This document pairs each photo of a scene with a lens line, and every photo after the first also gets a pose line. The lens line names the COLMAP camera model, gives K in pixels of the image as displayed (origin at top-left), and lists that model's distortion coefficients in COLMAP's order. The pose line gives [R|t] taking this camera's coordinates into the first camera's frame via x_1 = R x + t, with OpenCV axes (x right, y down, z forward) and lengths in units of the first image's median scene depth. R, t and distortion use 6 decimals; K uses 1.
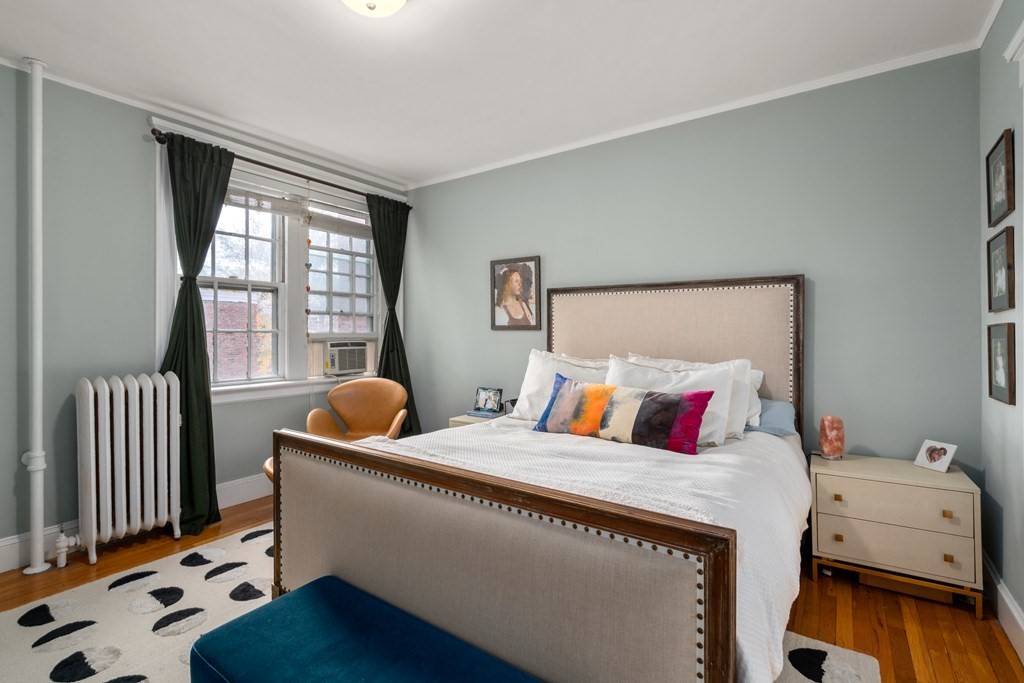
lens RADIAL K [[474.9, 0, 512.5], [0, 474.9, 336.8], [0, 0, 1]] dist [-0.002927, 0.000780]
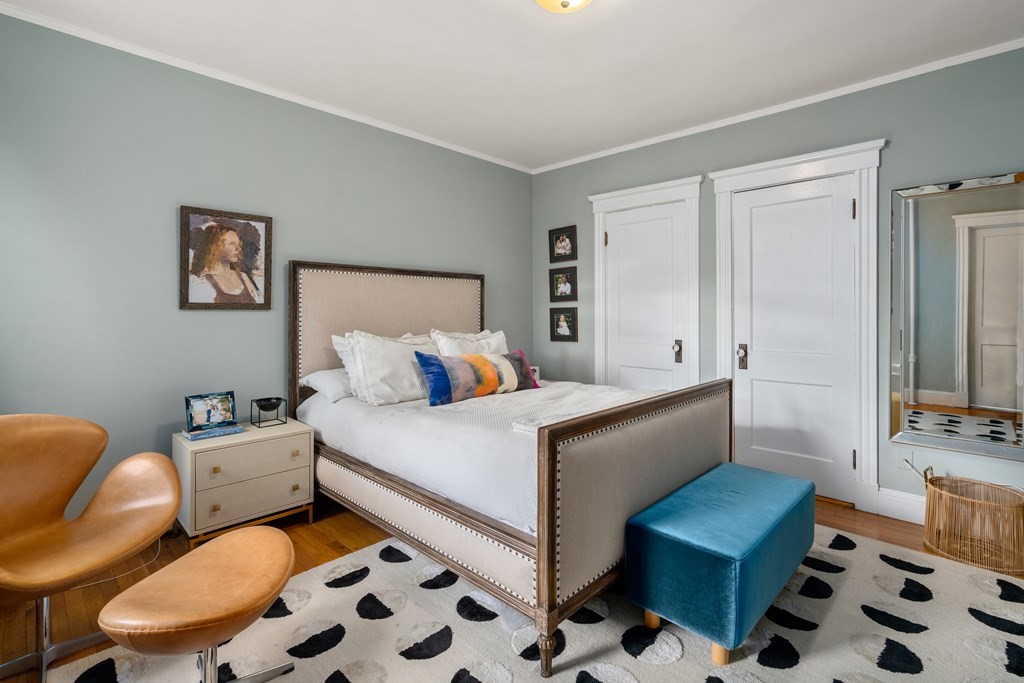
lens RADIAL K [[474.9, 0, 511.3], [0, 474.9, 309.6], [0, 0, 1]] dist [-0.002927, 0.000780]
pose [[0.175294, 0.005363, 0.984501, -0.645924], [0.016082, 0.999836, -0.008310, -0.000984], [-0.984385, 0.017289, 0.175180, 0.446461]]
